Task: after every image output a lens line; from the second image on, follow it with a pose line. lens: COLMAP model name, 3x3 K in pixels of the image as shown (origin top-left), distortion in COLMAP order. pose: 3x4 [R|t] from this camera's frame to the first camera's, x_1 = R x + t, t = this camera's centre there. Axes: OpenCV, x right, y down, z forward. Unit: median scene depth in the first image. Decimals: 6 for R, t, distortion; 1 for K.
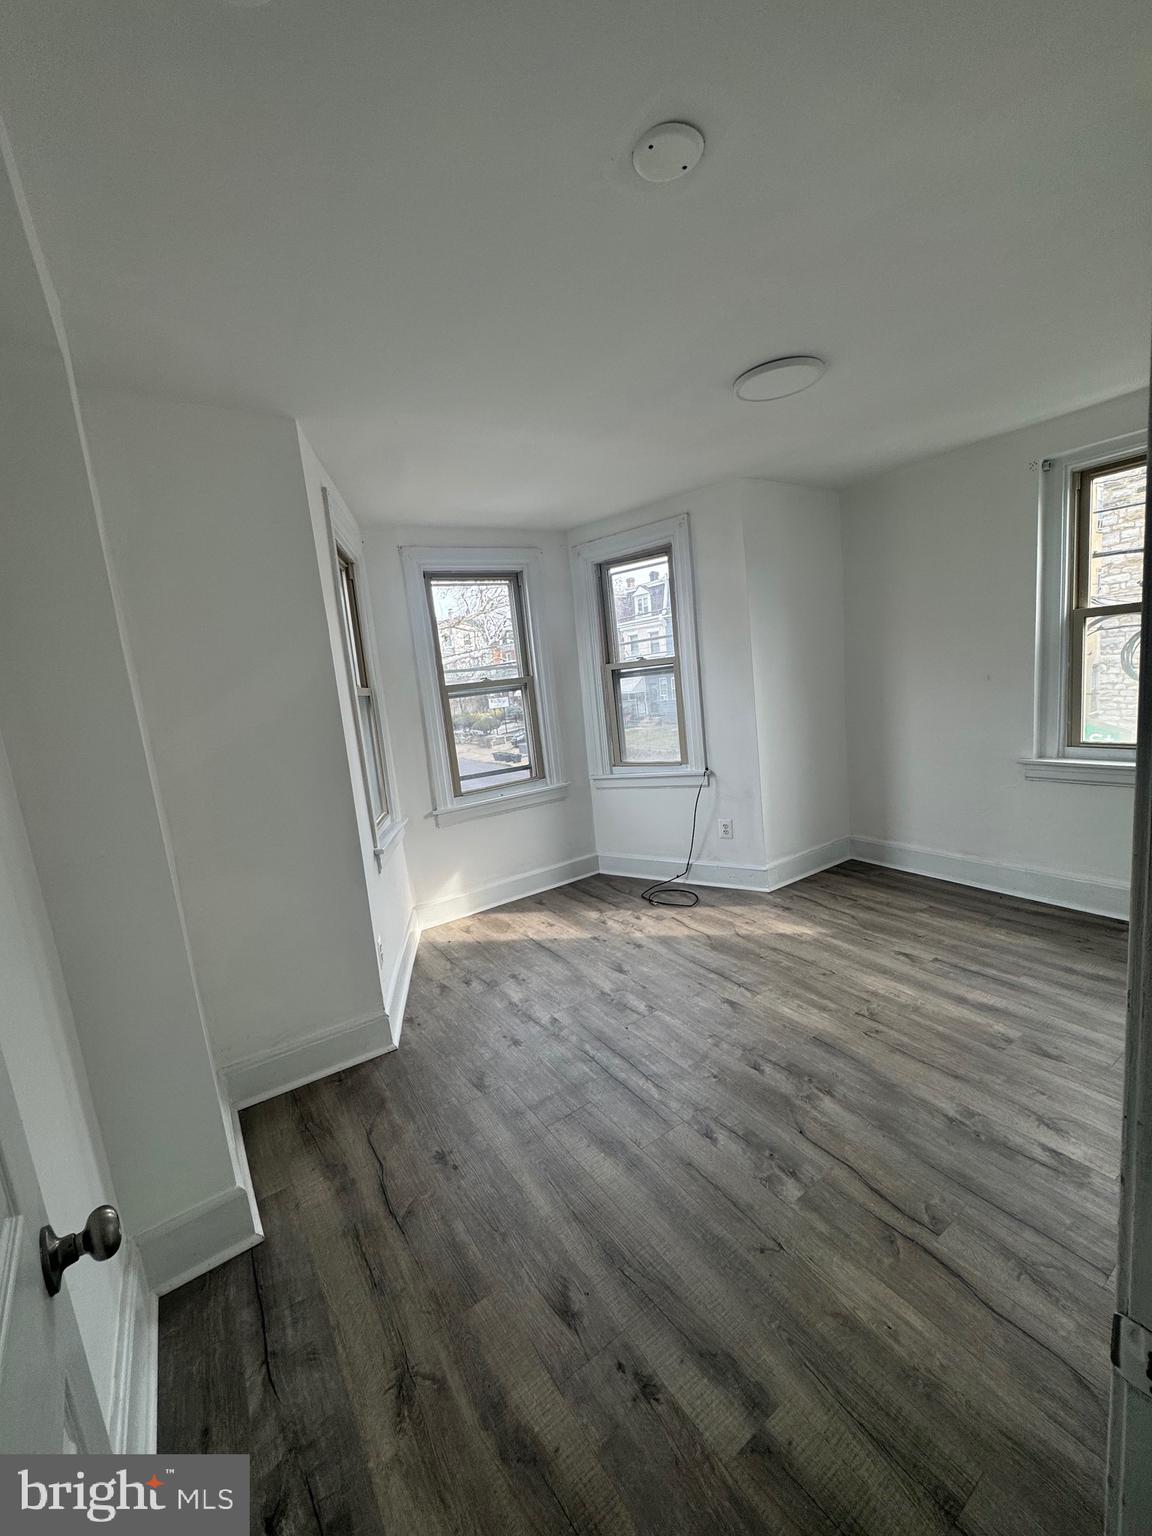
lens RADIAL K [[607.5, 0, 581.3], [0, 607.5, 770.5], [0, 0, 1]] dist [-0.002260, 0.000582]
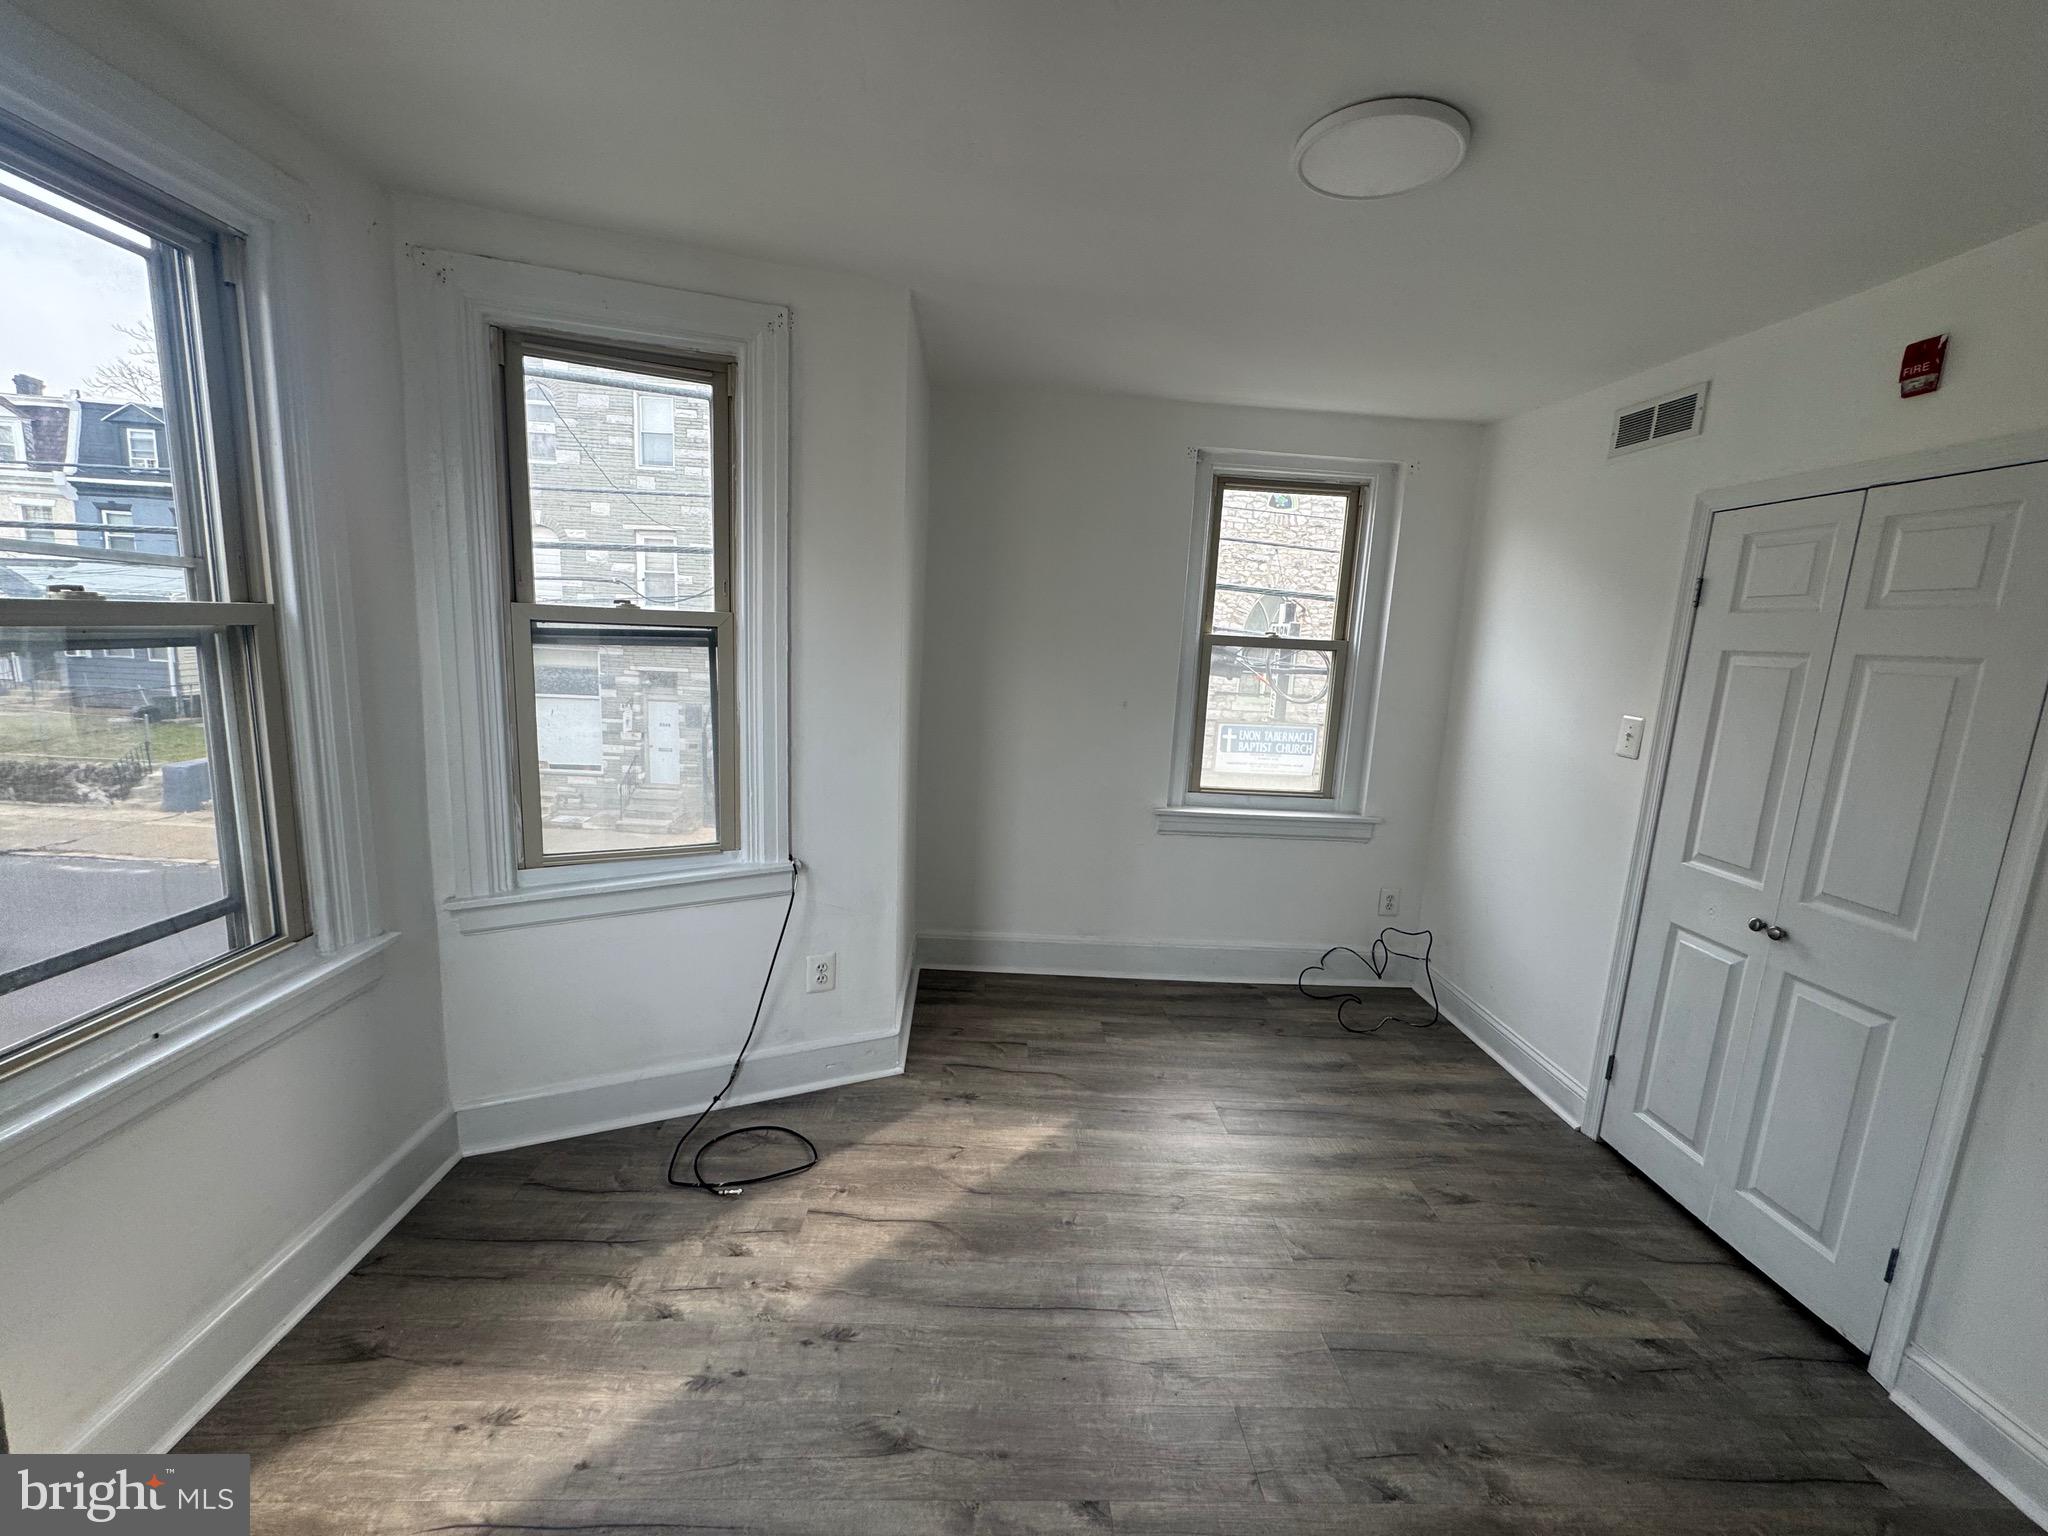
lens RADIAL K [[810.0, 0, 1023.6], [0, 810.0, 767.5], [0, 0, 1]] dist [-0.002260, 0.000582]
pose [[0.516898, -0.016264, 0.855892, -0.280746], [0.031258, 0.999511, 0.000116, -0.078303], [-0.855476, 0.026693, 0.517154, 0.584411]]
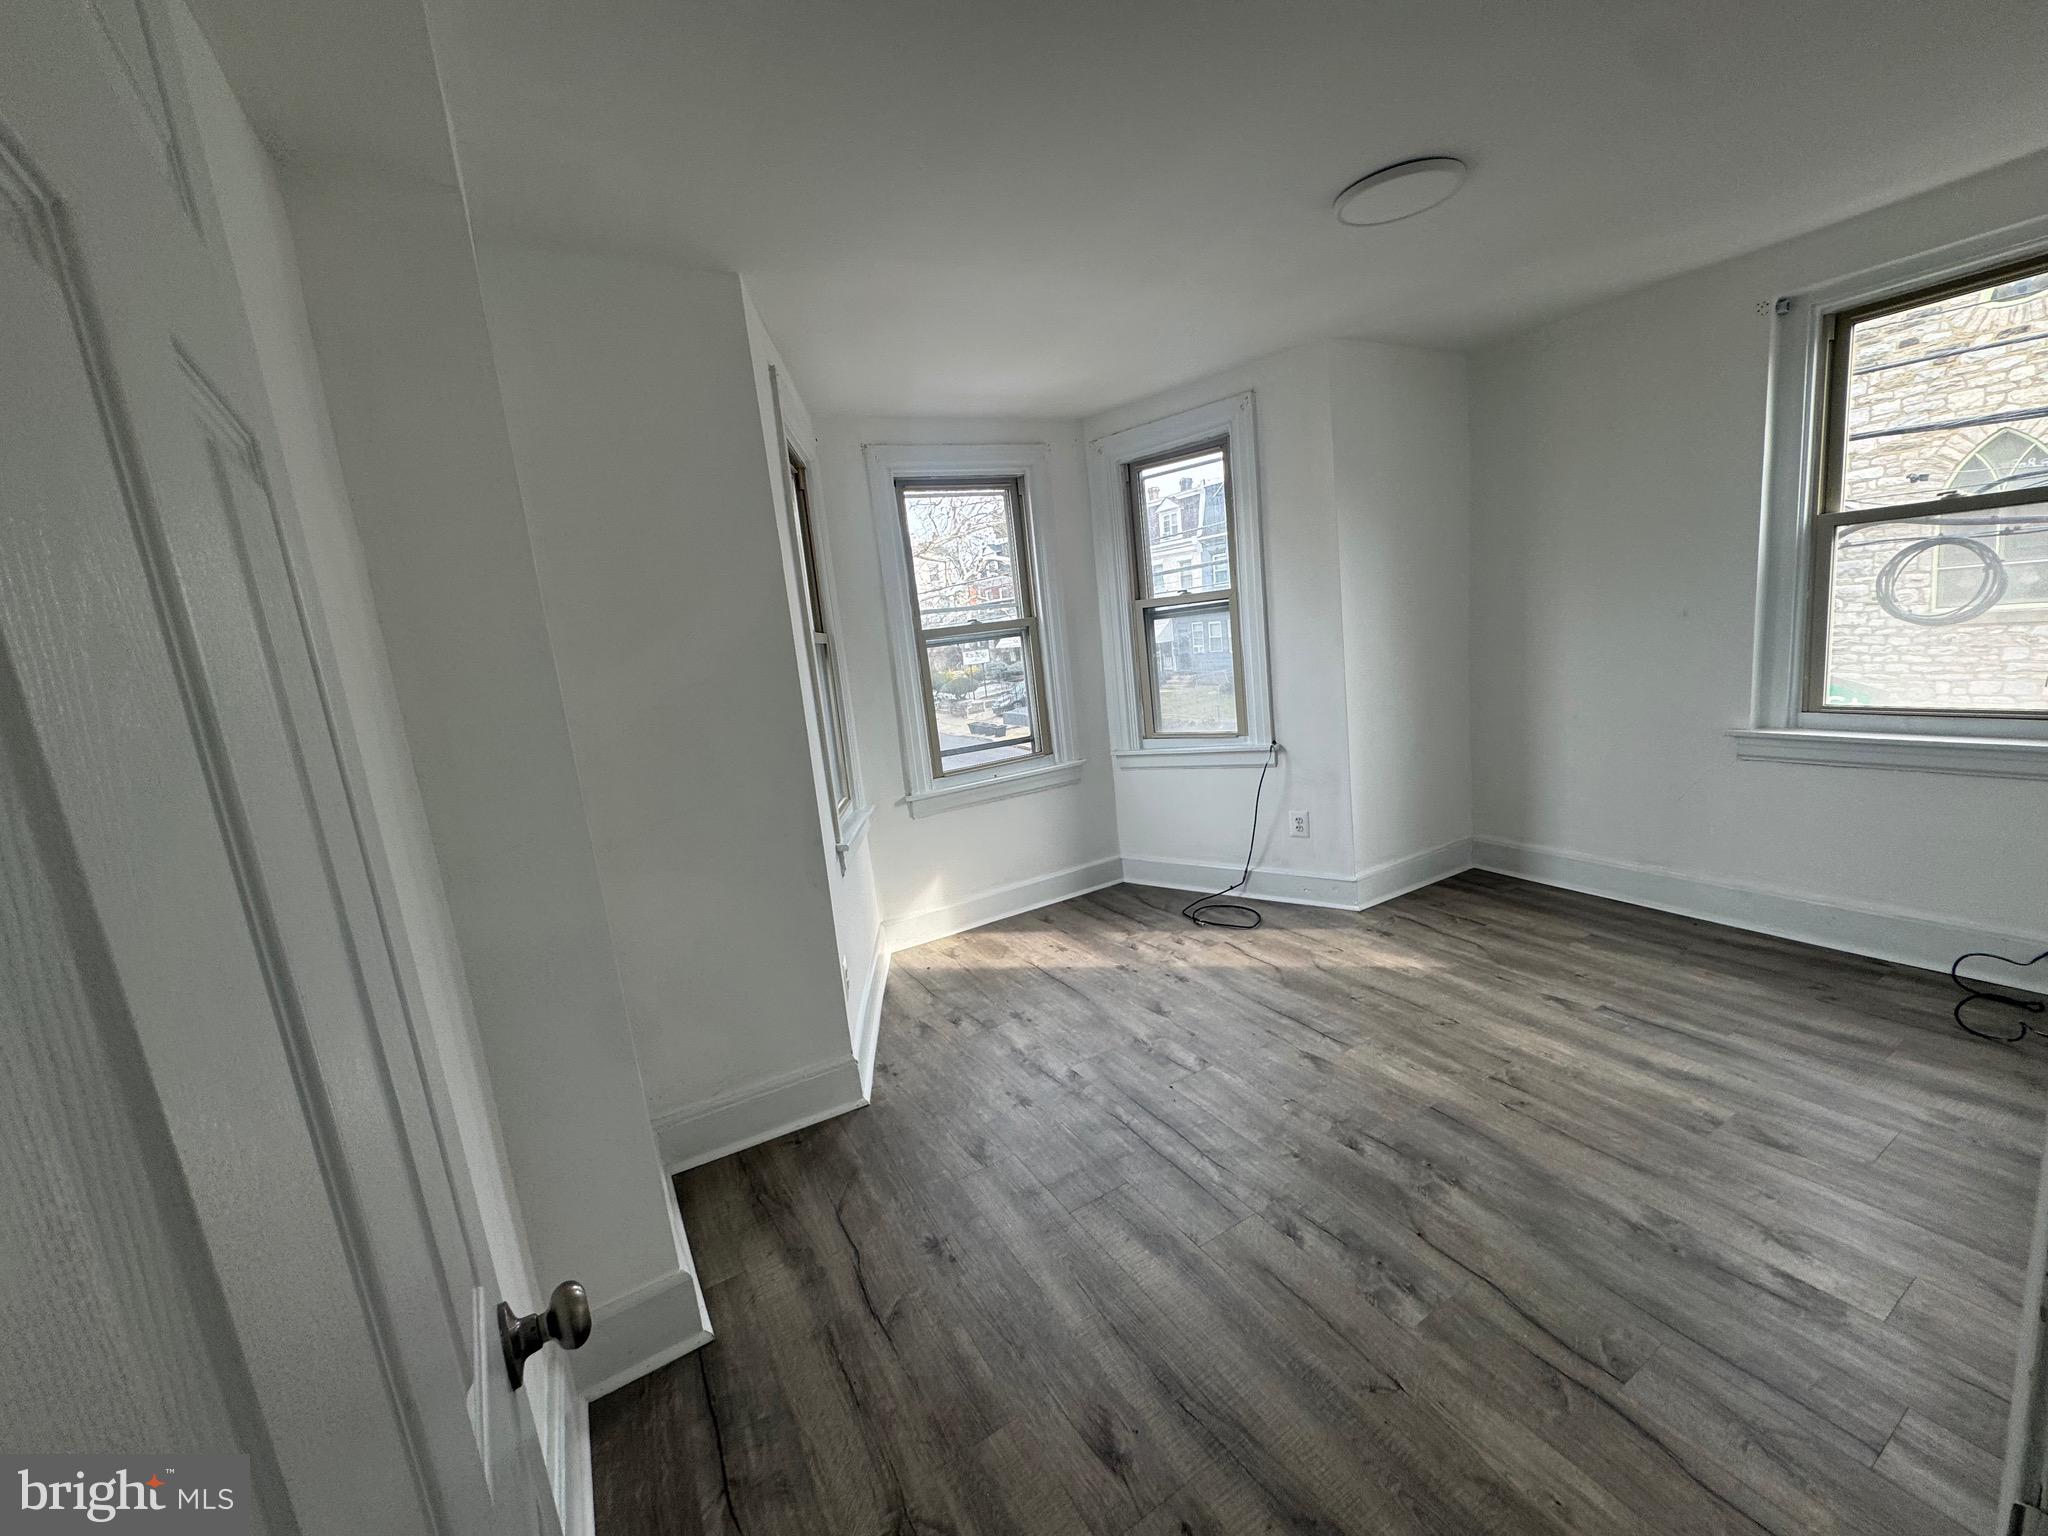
lens RADIAL K [[810.0, 0, 1027.6], [0, 810.0, 767.4], [0, 0, 1]] dist [-0.002260, 0.000582]
pose [[0.997597, 0.006102, -0.069013, -0.026350], [-0.004411, 0.999687, 0.024632, 0.005417], [0.069141, -0.024268, 0.997312, 0.003316]]
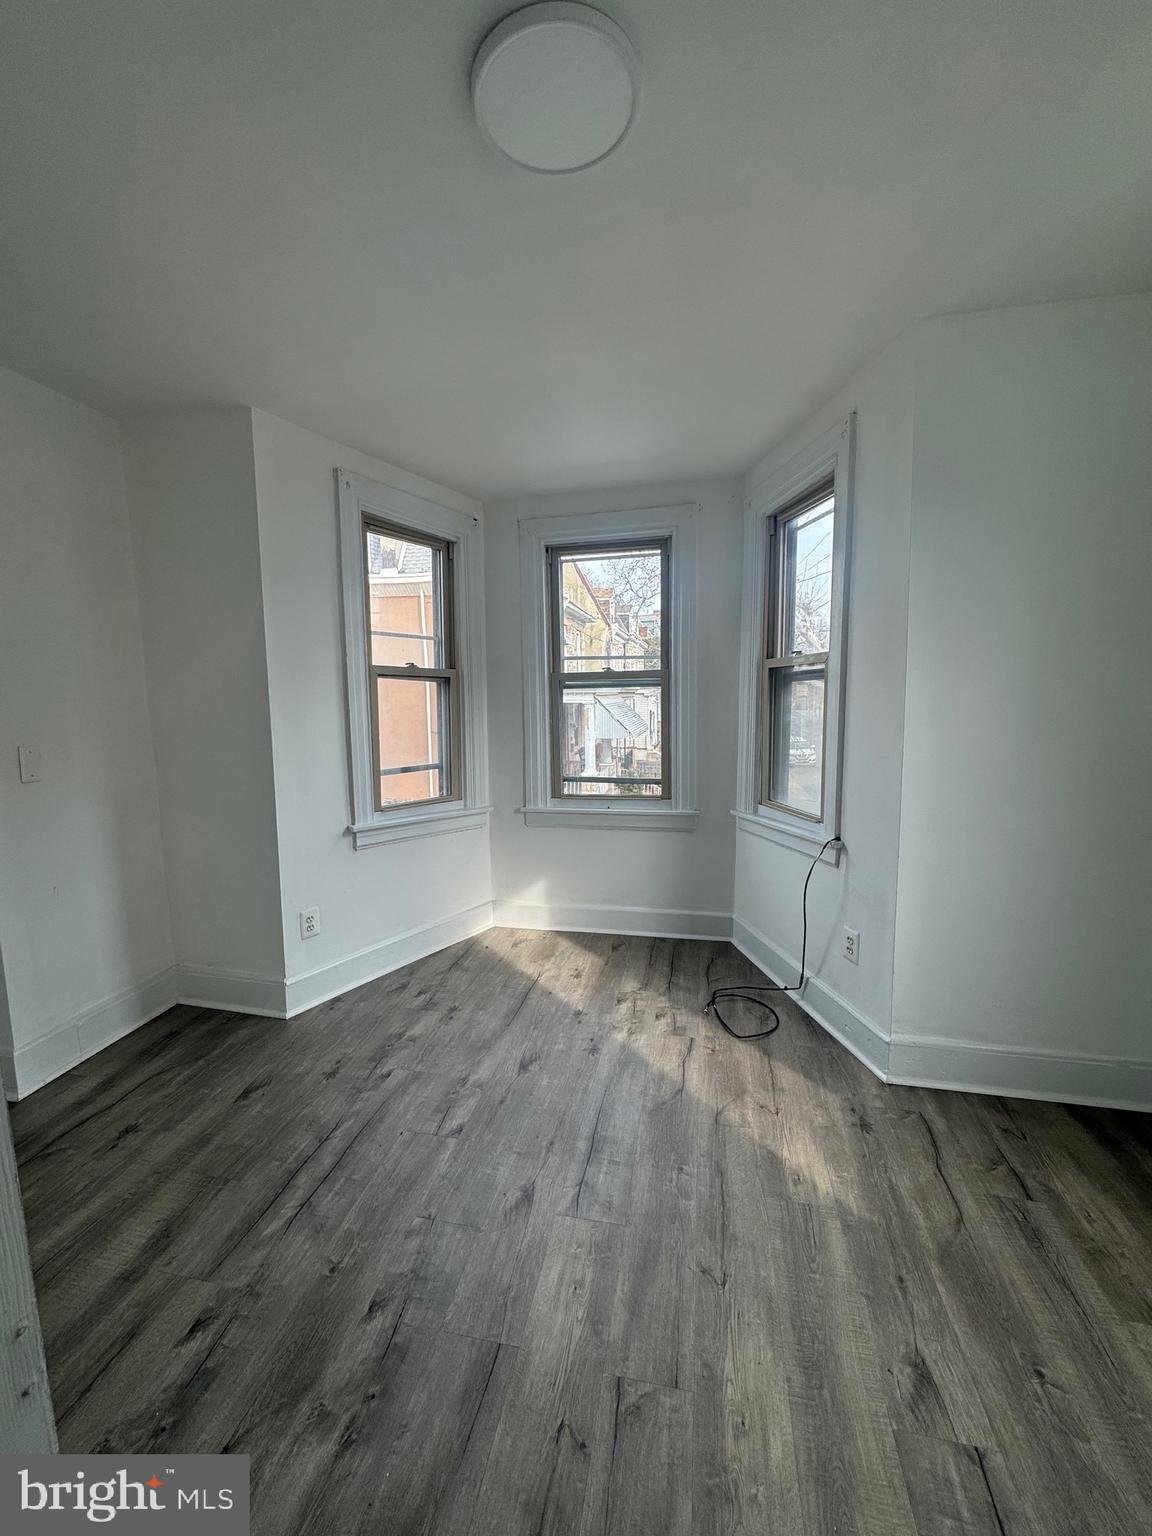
lens RADIAL K [[607.5, 0, 579.8], [0, 607.5, 773.1], [0, 0, 1]] dist [-0.002260, 0.000582]
pose [[0.695274, 0.180494, -0.695713, 0.501430], [-0.165180, 0.982173, 0.089737, -0.090641], [0.699507, 0.052526, 0.712693, 0.439865]]
